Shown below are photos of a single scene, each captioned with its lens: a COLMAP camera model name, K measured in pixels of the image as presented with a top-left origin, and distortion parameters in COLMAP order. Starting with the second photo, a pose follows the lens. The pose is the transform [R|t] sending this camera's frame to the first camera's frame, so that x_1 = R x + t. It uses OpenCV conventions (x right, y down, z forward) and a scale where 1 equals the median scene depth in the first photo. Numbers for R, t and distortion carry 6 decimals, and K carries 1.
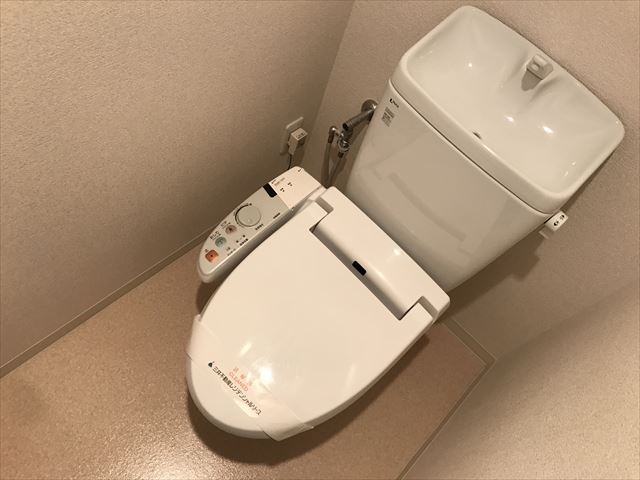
lens RADIAL K [[523.3, 0, 320.0], [0, 523.3, 240.0], [0, 0, 1]] dist [0.022658, -0.002135]
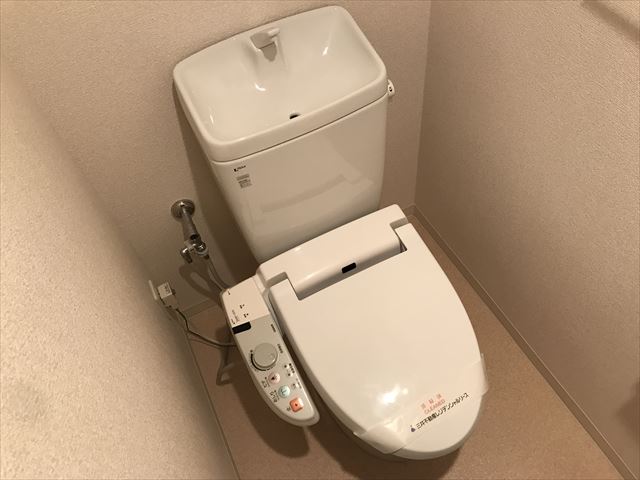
lens RADIAL K [[523.3, 0, 320.0], [0, 523.3, 240.0], [0, 0, 1]] dist [0.022658, -0.002135]
pose [[0.296564, -0.902100, 0.313472, -0.220024], [0.898931, 0.374508, 0.227305, -0.258256], [-0.322450, 0.214379, 0.921991, 0.037690]]
